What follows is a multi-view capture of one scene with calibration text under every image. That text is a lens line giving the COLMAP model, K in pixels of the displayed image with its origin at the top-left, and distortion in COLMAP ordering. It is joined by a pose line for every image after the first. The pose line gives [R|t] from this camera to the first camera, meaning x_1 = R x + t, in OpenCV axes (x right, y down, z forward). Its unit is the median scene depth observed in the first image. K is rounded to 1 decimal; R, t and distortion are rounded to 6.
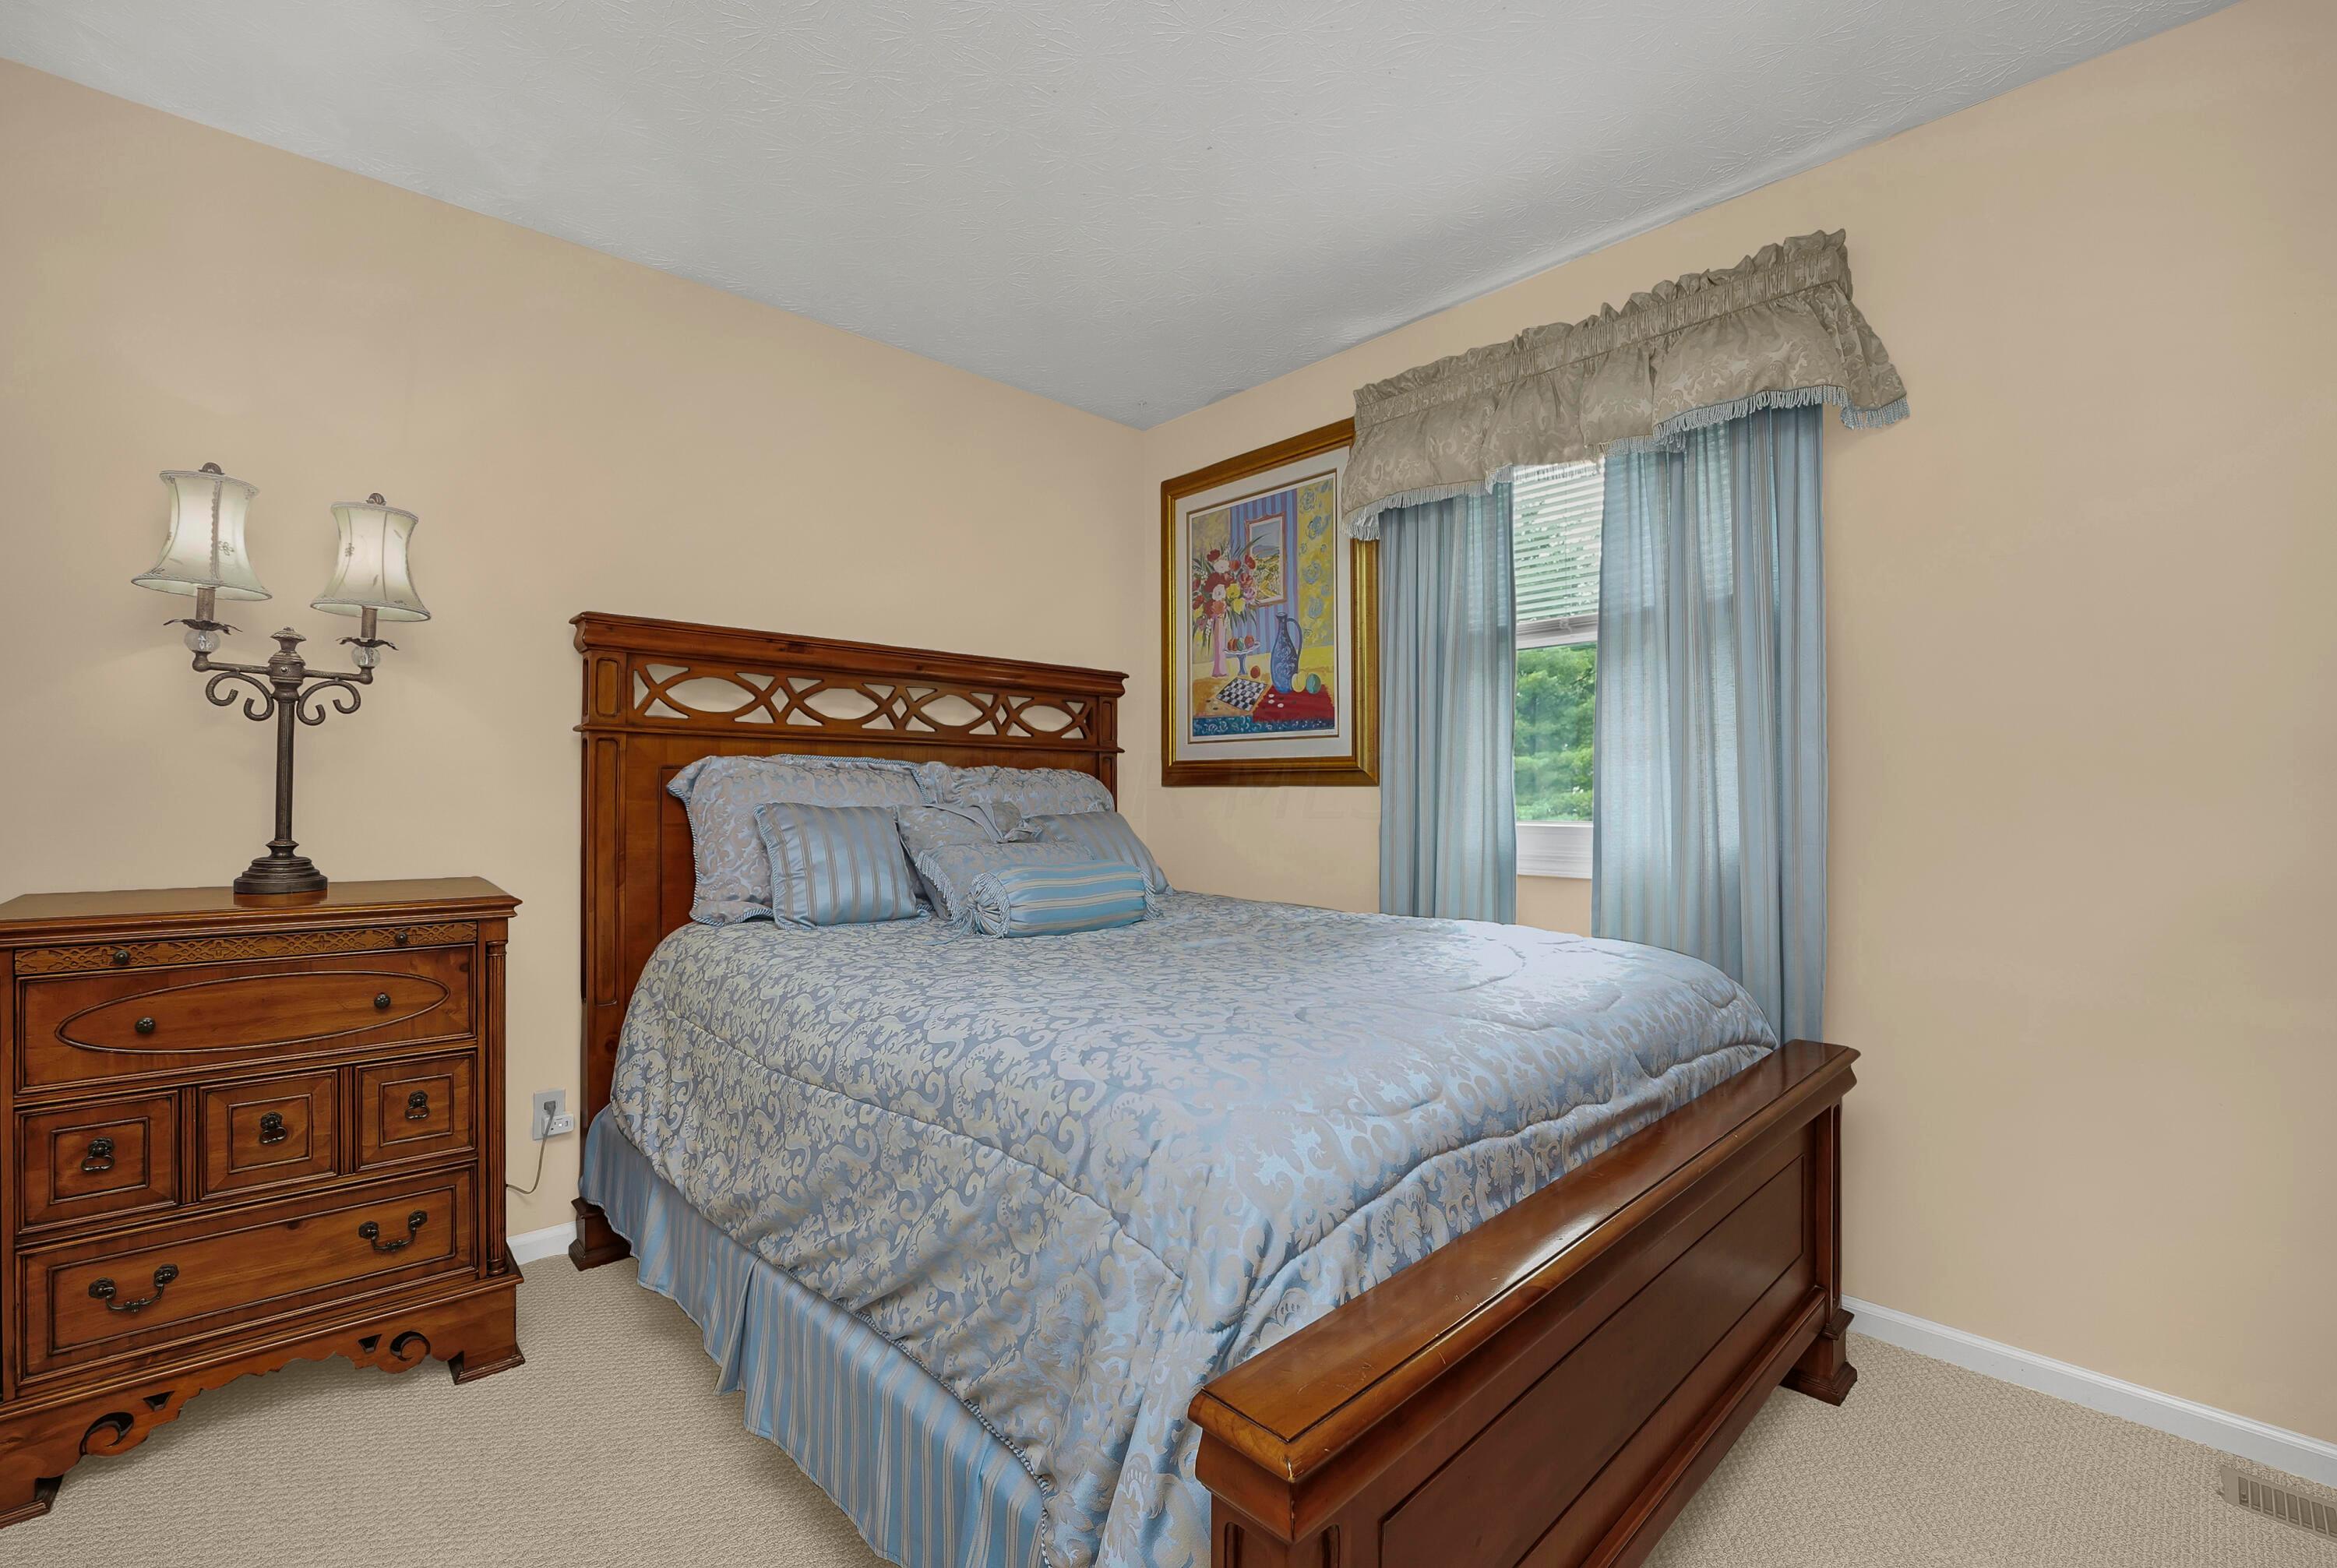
lens RADIAL K [[996.9, 0, 1168.5], [0, 996.9, 784.0], [0, 0, 1]] dist [-0.000702, 0.000023]
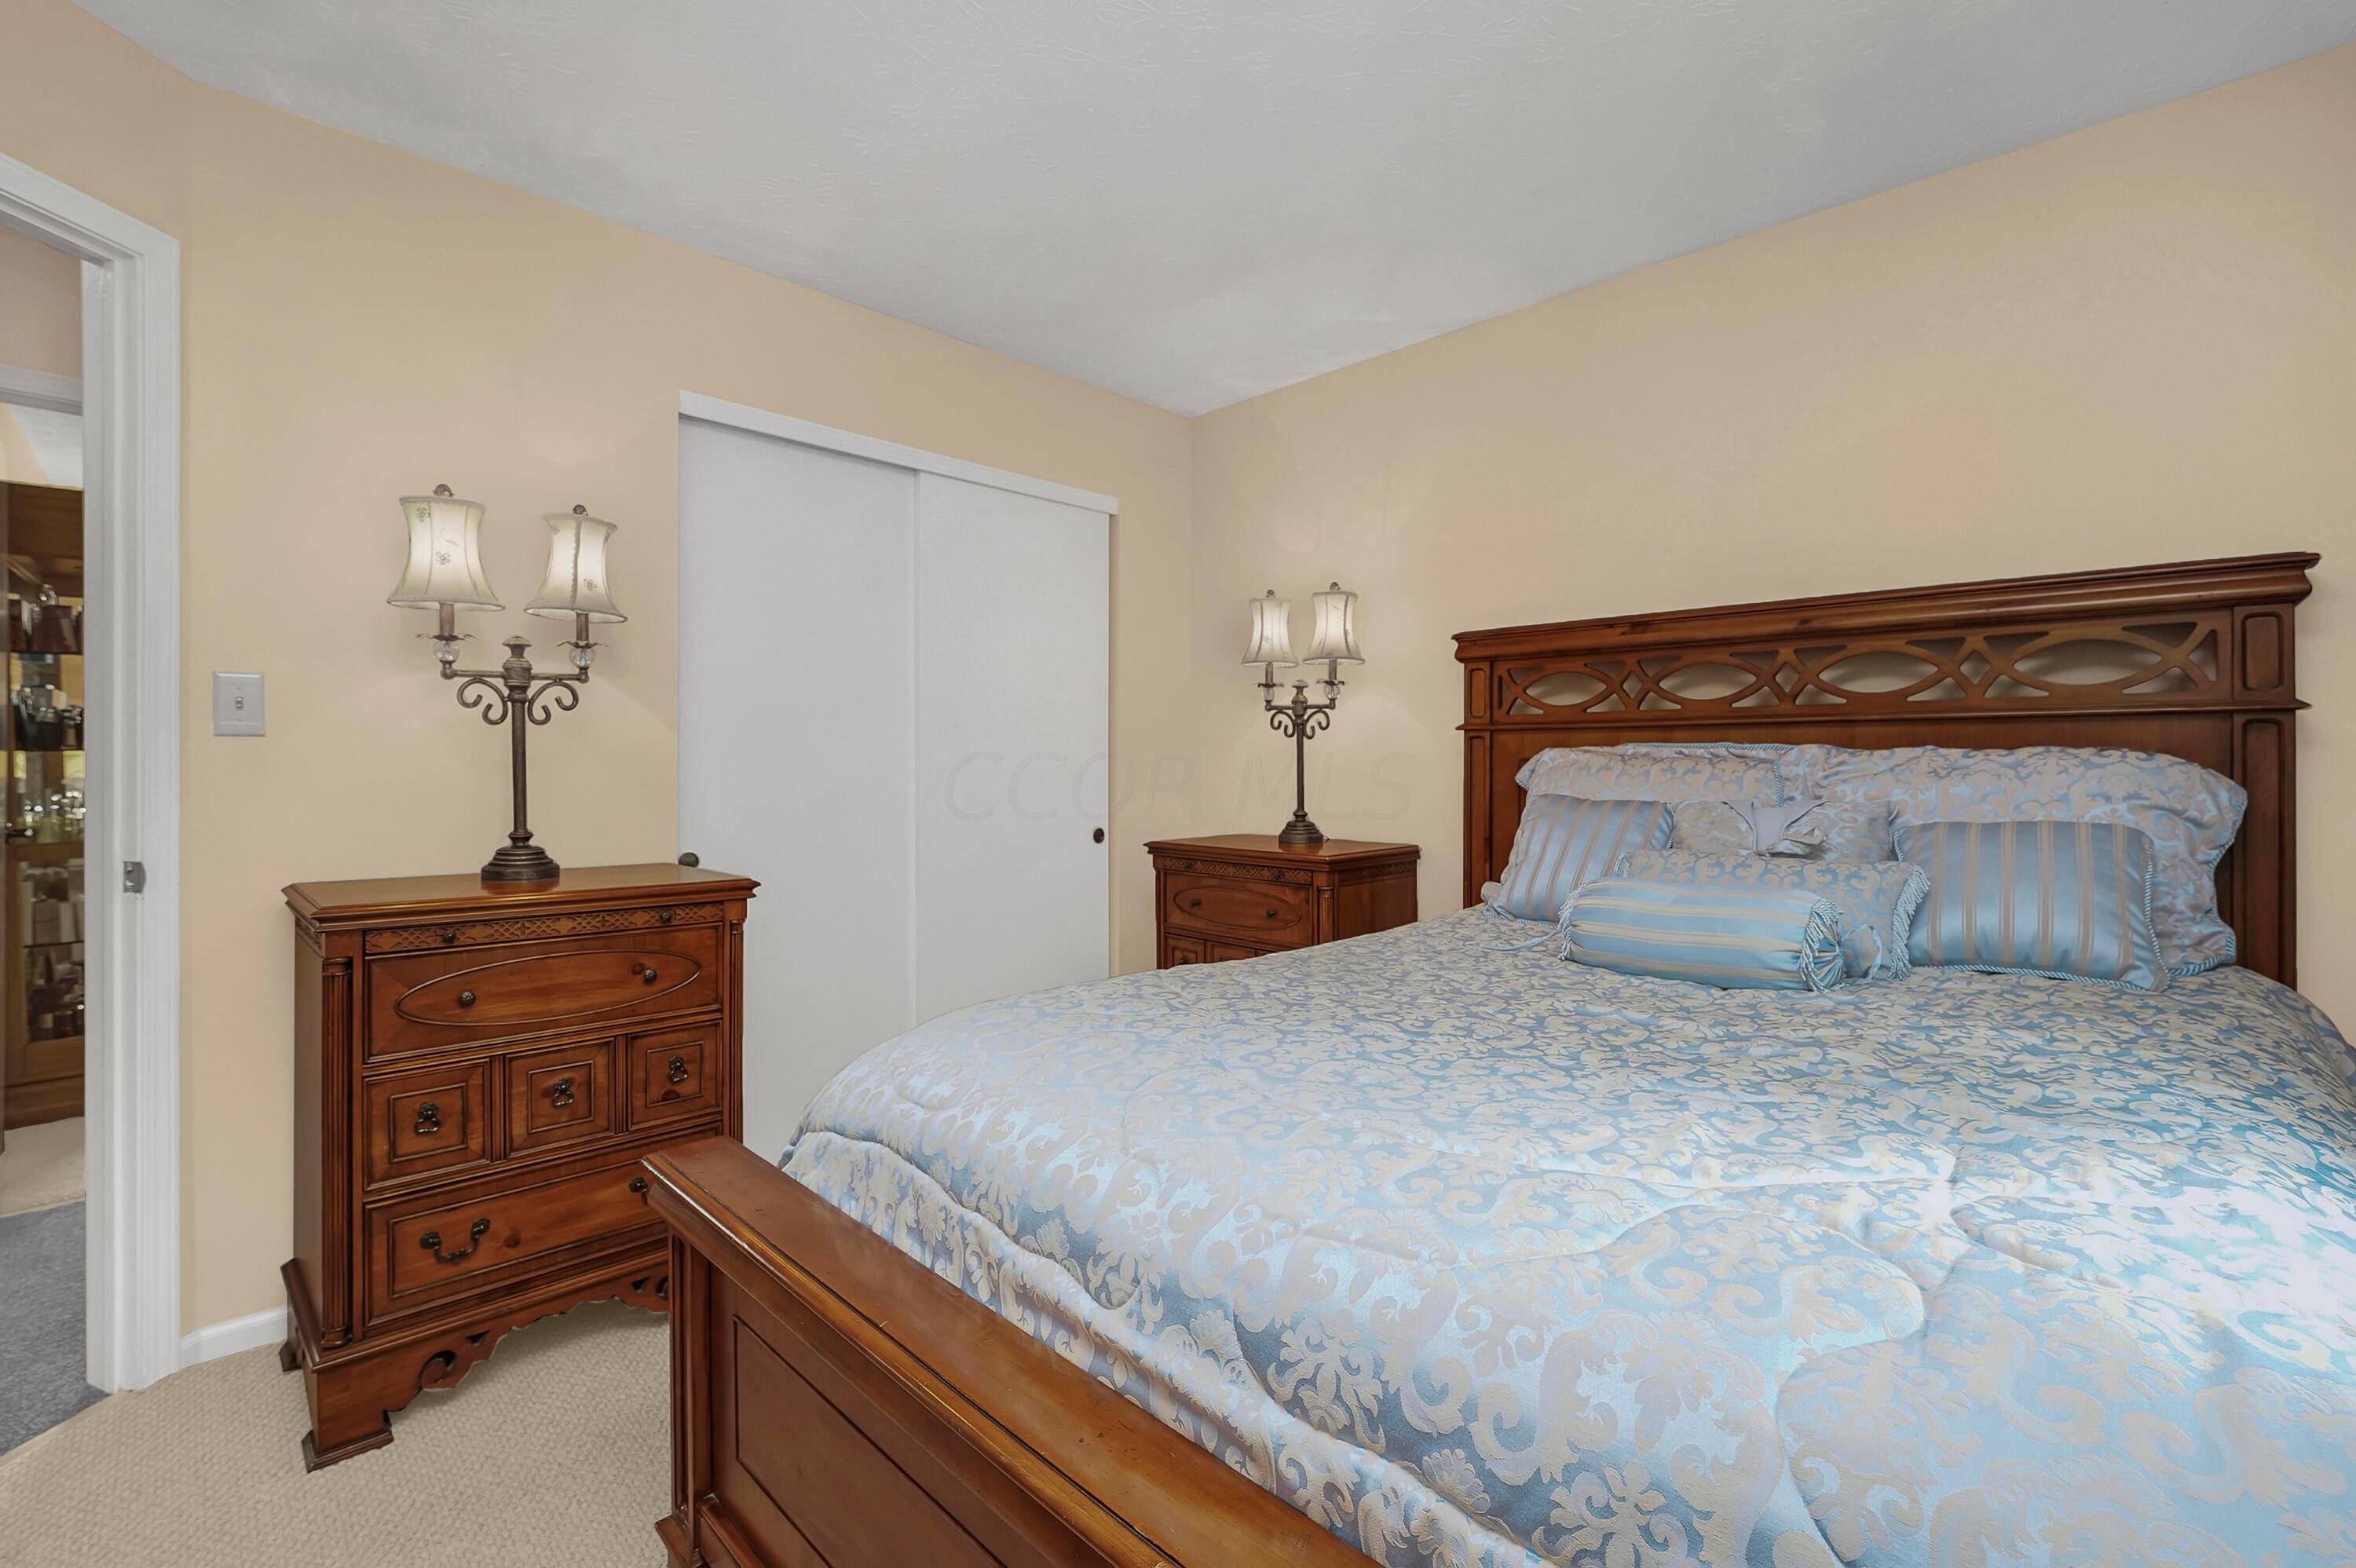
lens RADIAL K [[990.5, 0, 1178.0], [0, 990.5, 784.0], [0, 0, 1]] dist [-0.000709, -0.000059]
pose [[0.048067, 0.005980, -0.998826, 0.588032], [0.000214, 0.999982, 0.005997, 0.003440], [0.998844, -0.000502, 0.048065, 0.581315]]
